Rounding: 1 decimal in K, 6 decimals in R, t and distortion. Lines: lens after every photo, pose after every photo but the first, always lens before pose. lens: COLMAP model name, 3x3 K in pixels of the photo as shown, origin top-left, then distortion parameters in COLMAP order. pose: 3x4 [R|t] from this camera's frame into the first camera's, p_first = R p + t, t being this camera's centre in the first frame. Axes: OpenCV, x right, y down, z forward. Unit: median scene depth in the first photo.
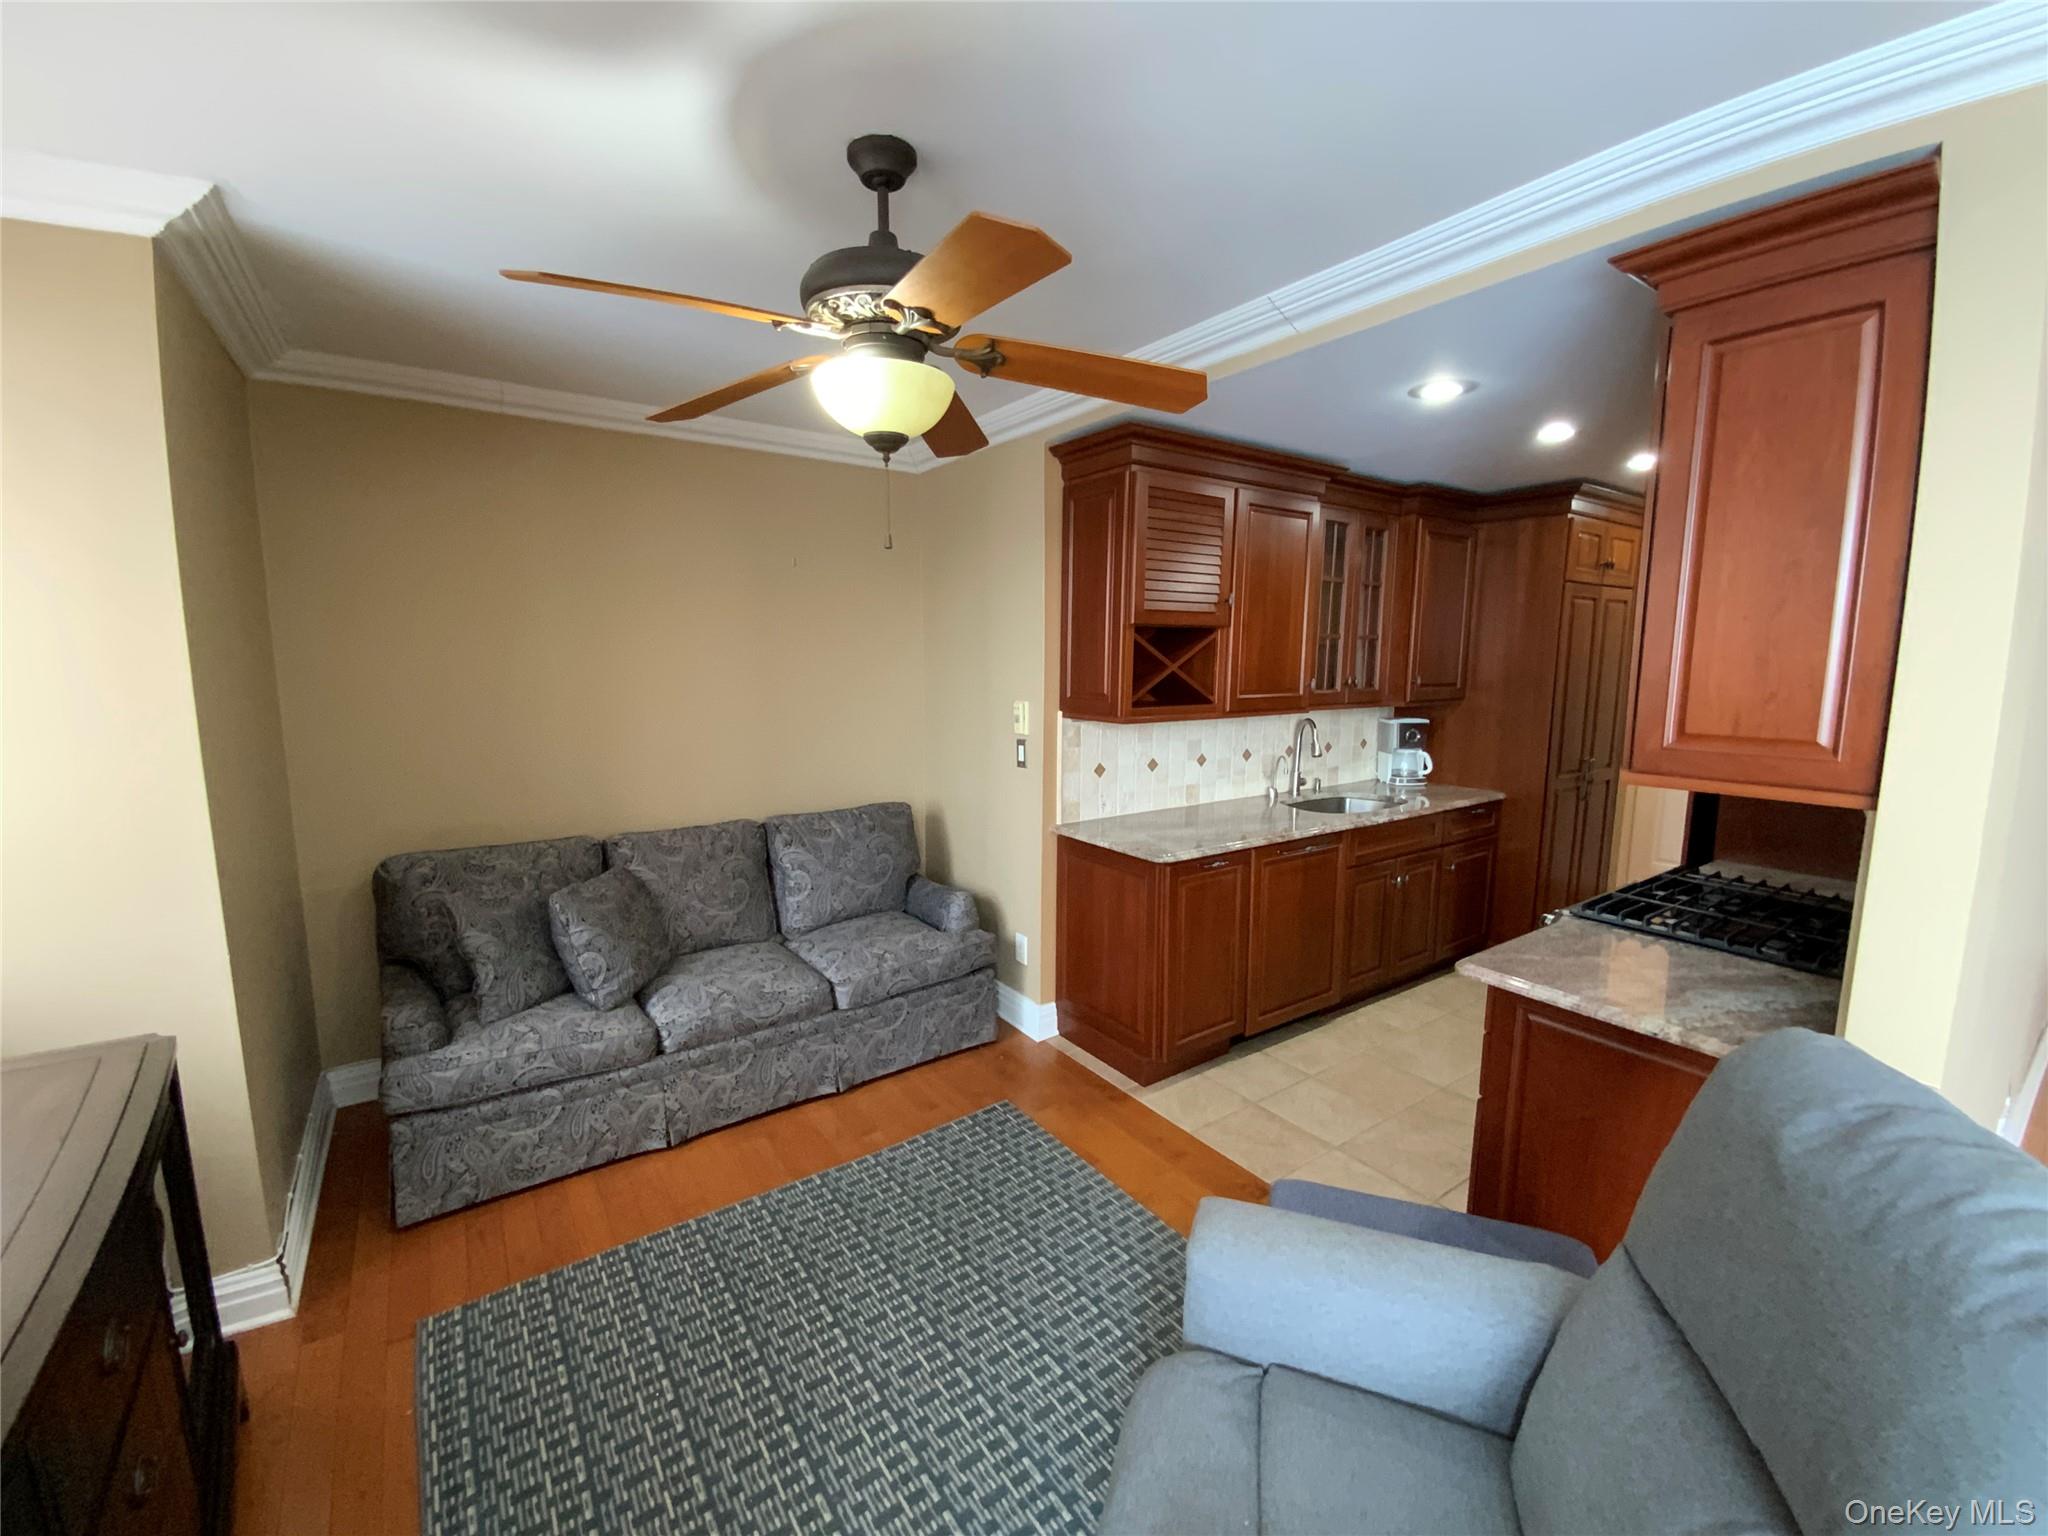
lens RADIAL K [[835.7, 0, 1034.5], [0, 835.7, 770.5], [0, 0, 1]] dist [0.059869, -0.020641]
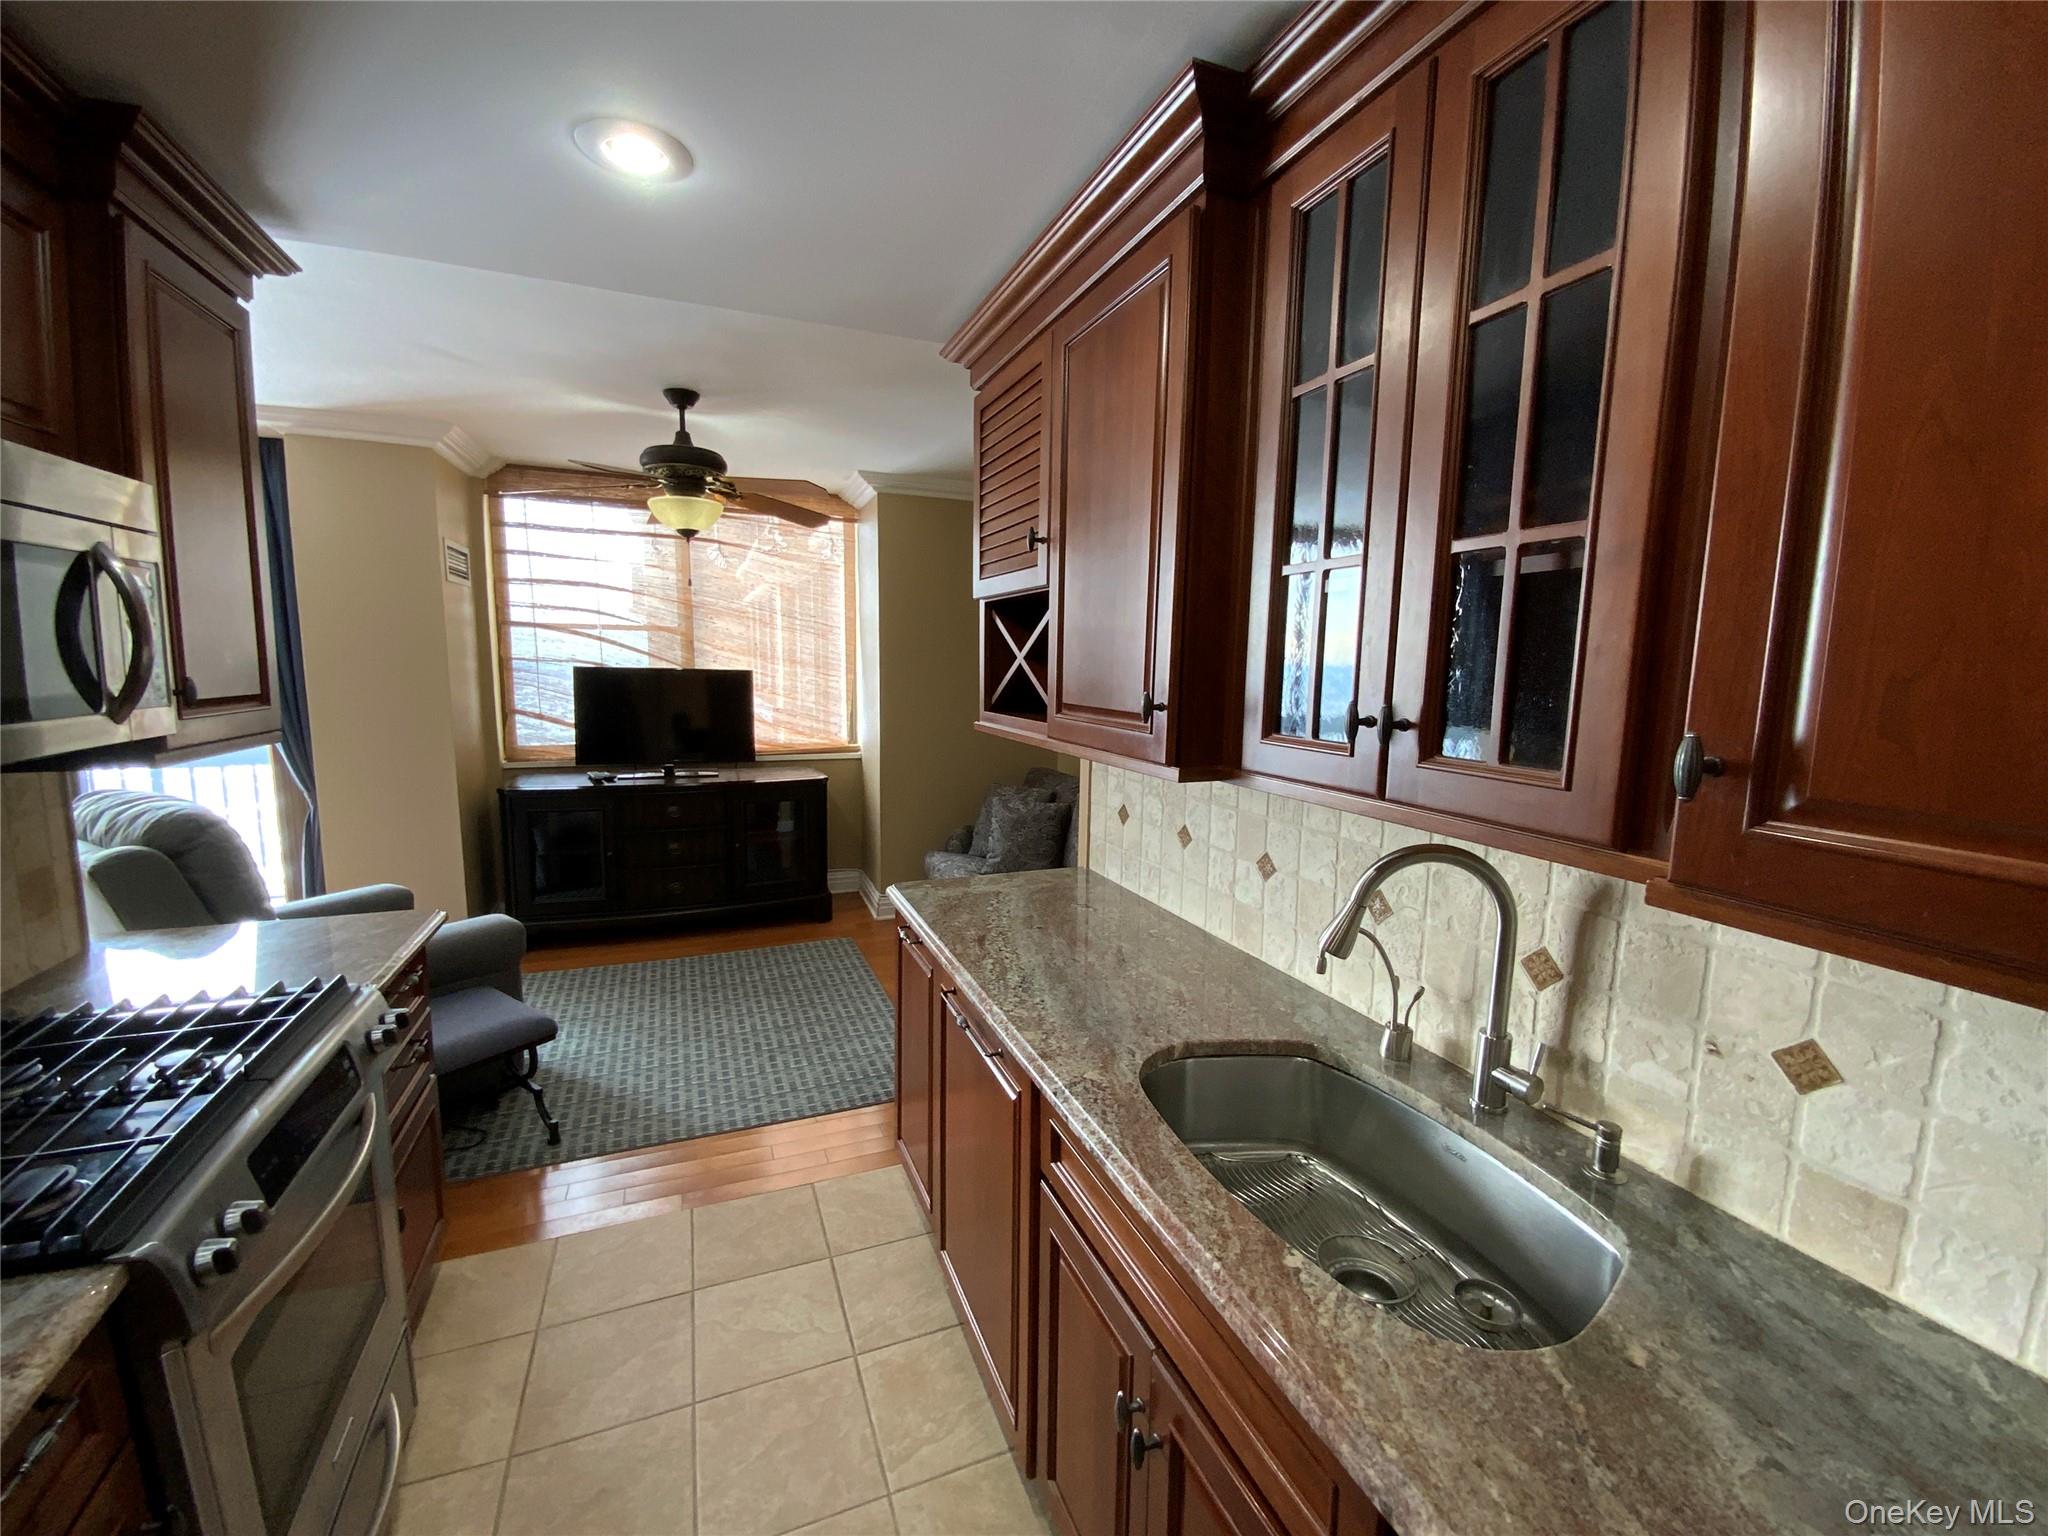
lens RADIAL K [[824.0, 0, 1025.0], [0, 824.0, 765.2], [0, 0, 1]] dist [0.024694, -0.016765]
pose [[-0.241453, 0.115342, -0.963533, 0.640655], [-0.152032, 0.976154, 0.154950, -0.112911], [0.958429, 0.183901, -0.218160, 0.925679]]
